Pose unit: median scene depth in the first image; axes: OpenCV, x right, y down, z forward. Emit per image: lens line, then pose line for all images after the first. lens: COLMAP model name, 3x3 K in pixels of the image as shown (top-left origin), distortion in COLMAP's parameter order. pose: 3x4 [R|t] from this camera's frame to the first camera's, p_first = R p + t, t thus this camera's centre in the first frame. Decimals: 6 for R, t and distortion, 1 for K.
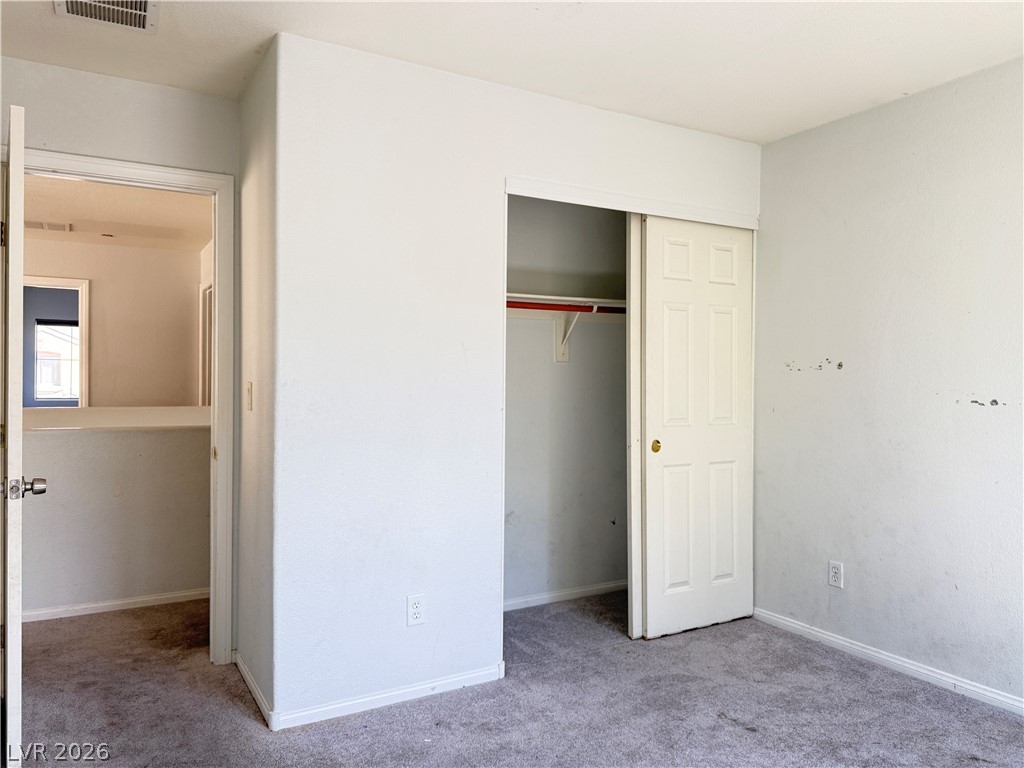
lens RADIAL K [[722.7, 0, 507.1], [0, 722.7, 390.3], [0, 0, 1]] dist [0.053287, -0.077080]
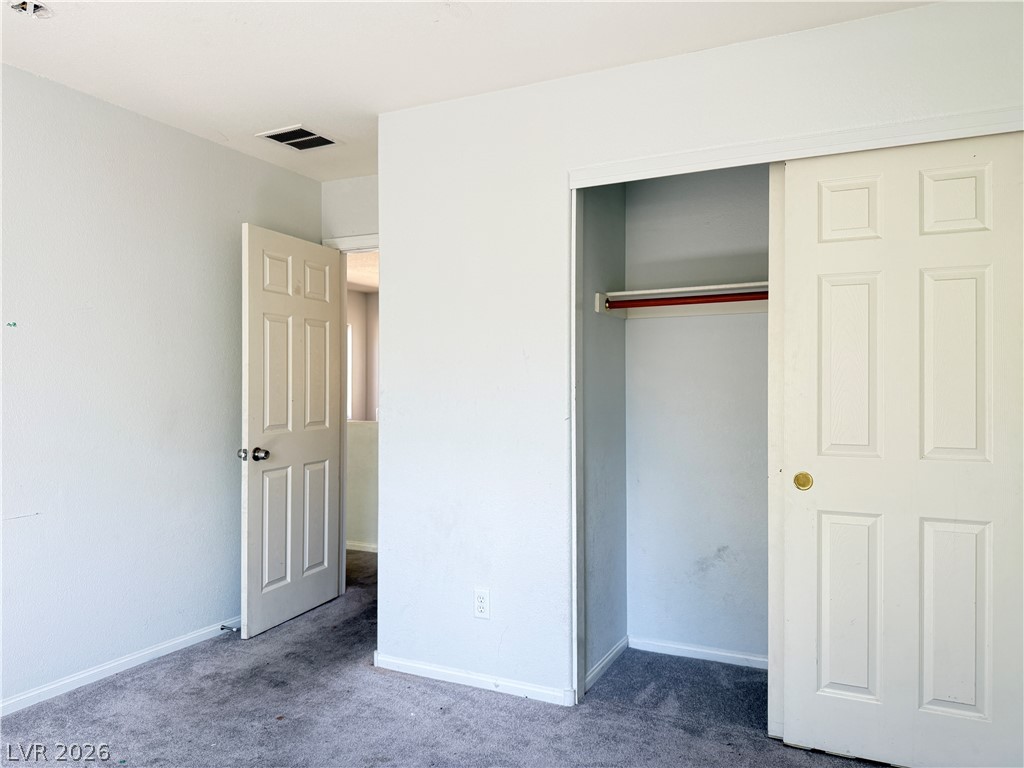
lens RADIAL K [[722.7, 0, 512.5], [0, 722.7, 388.3], [0, 0, 1]] dist [0.053287, -0.077080]
pose [[0.554764, -0.004304, -0.831996, 0.743812], [-0.012250, 0.999836, -0.013341, 0.000508], [0.831917, 0.017593, 0.554621, 0.420493]]
